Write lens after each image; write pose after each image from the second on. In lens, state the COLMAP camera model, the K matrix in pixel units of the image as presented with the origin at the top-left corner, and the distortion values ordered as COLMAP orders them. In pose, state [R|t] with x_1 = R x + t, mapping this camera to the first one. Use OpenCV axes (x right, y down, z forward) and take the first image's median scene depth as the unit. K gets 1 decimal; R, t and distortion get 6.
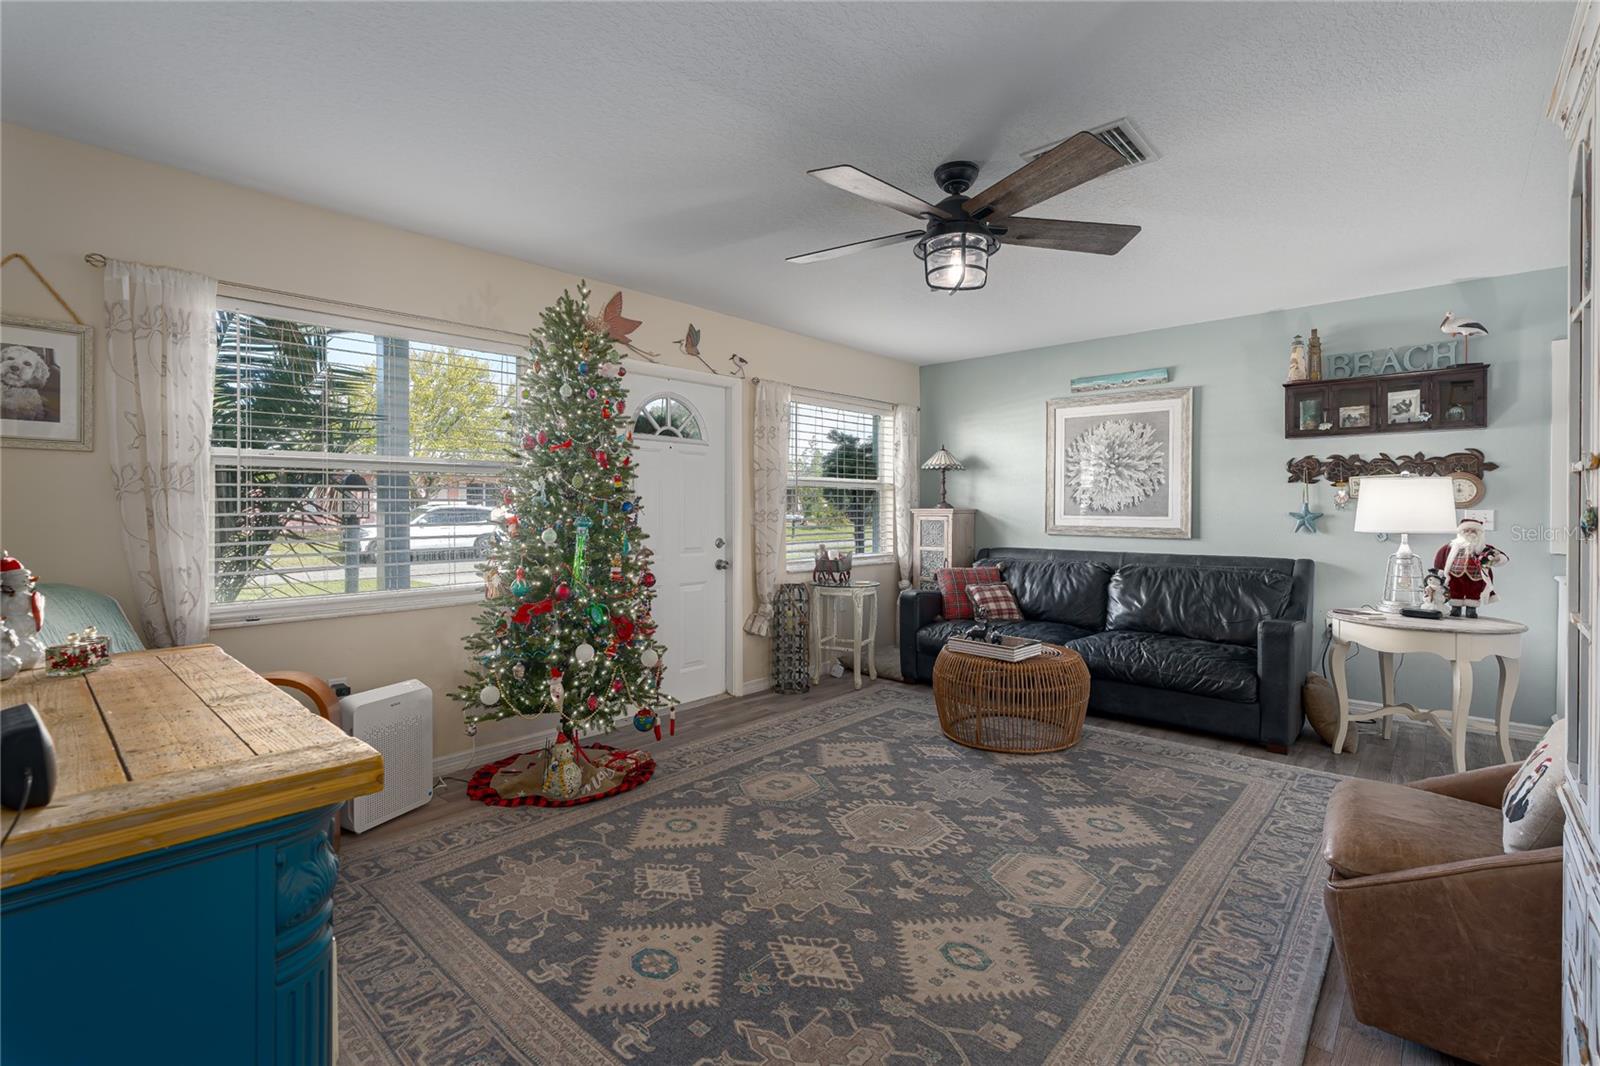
lens RADIAL K [[722.6, 0, 772.0], [0, 722.6, 515.6], [0, 0, 1]] dist [-0.000865, 0.001302]
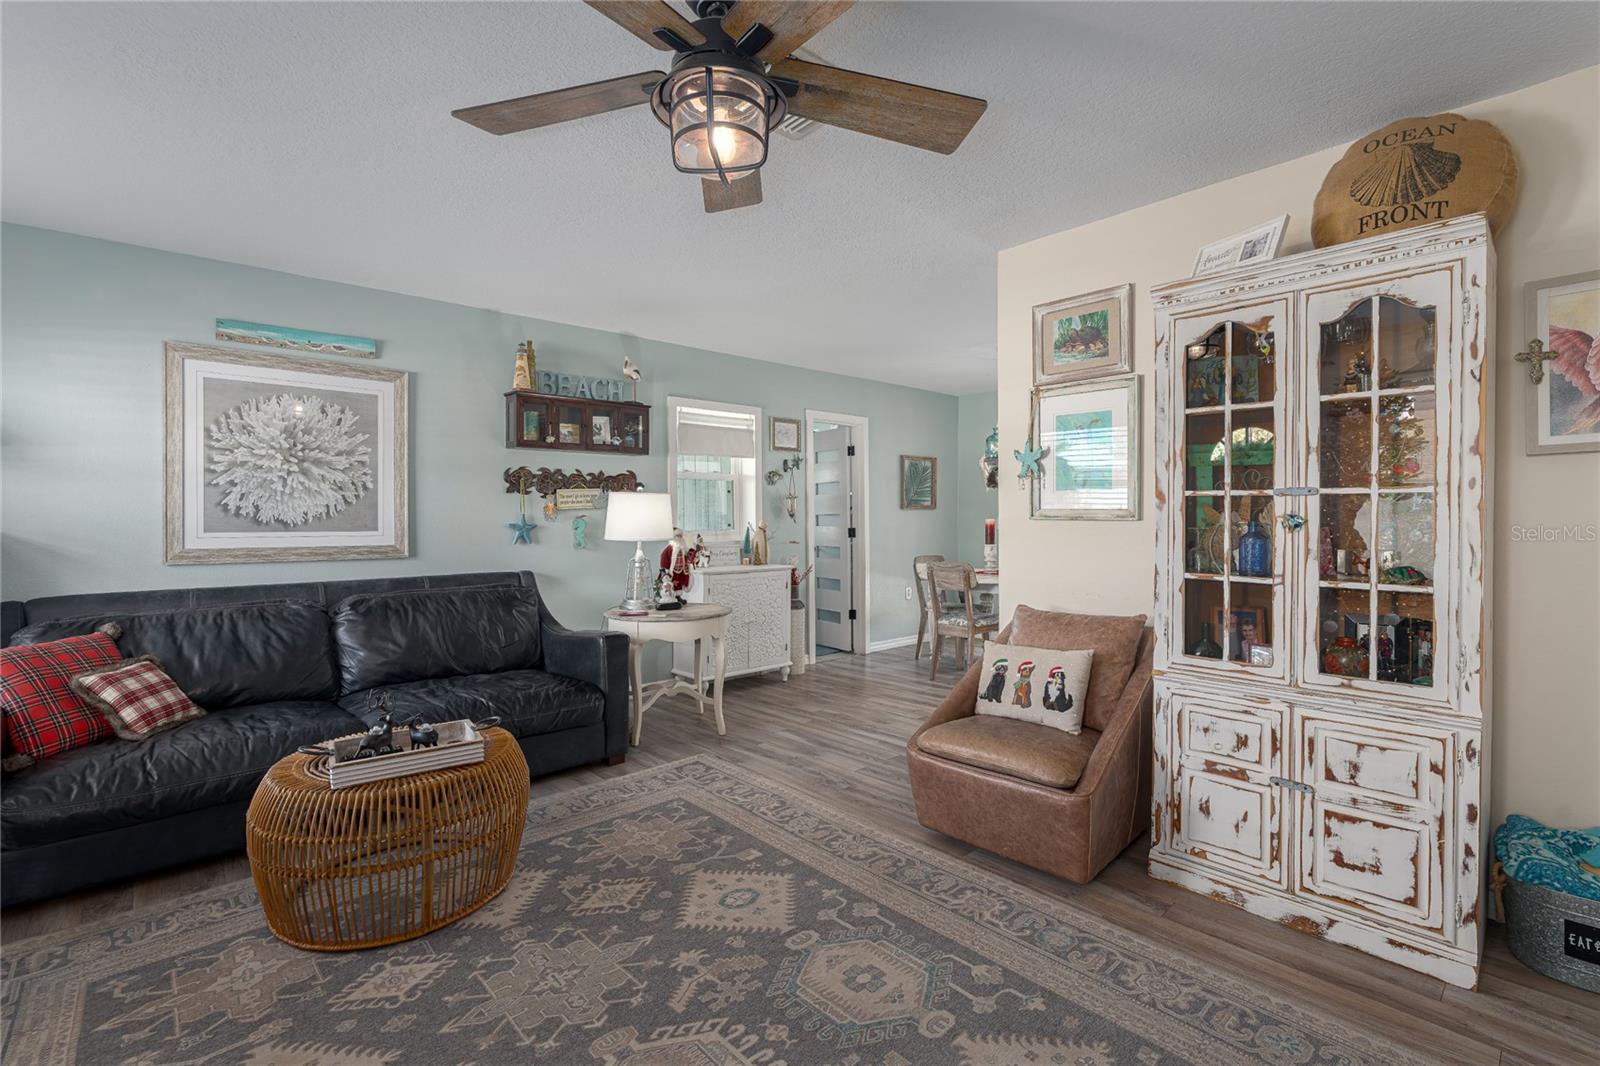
lens RADIAL K [[722.6, 0, 823.6], [0, 722.6, 526.6], [0, 0, 1]] dist [-0.000865, 0.001302]
pose [[0.066425, -0.013939, 0.997694, -0.306608], [0.016246, 0.999785, 0.012886, -0.008640], [-0.997659, 0.015352, 0.066637, 0.717120]]
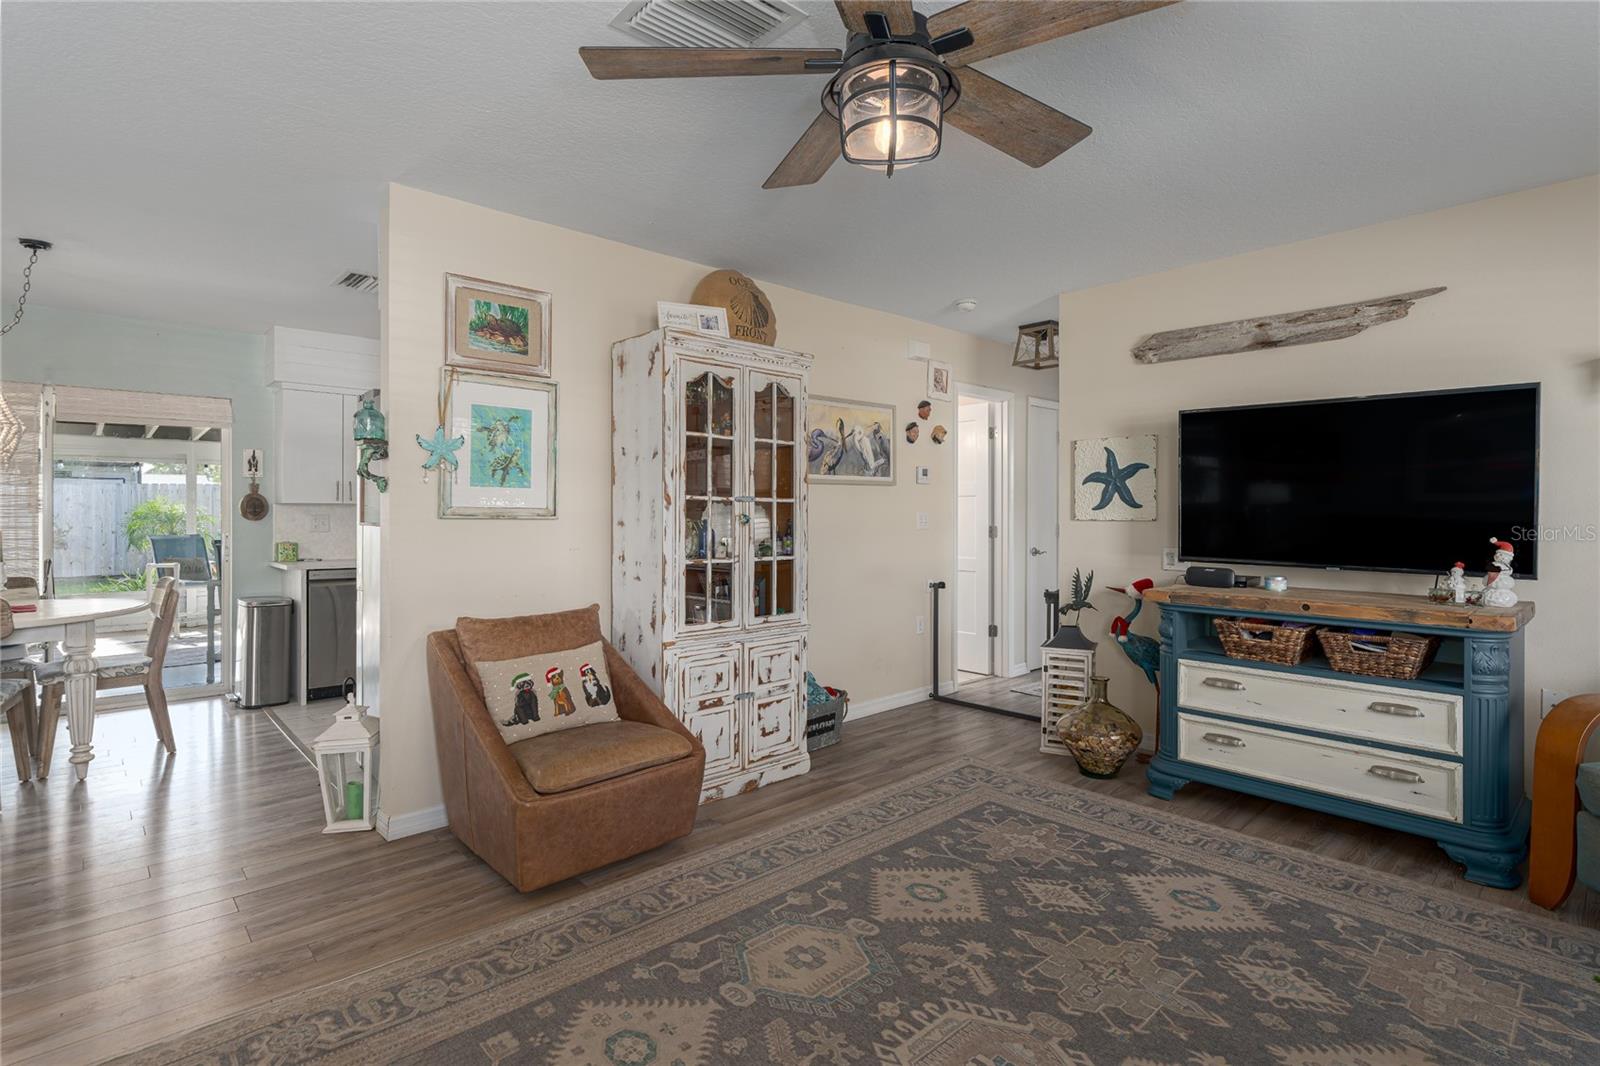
lens RADIAL K [[777.6, 0, 761.6], [0, 777.6, 512.7], [0, 0, 1]] dist [-0.003627, 0.000191]
pose [[-0.995067, -0.000705, 0.099201, 0.247783], [0.000088, 0.999968, 0.007987, -0.014858], [-0.099203, 0.007956, -0.995035, 1.382693]]
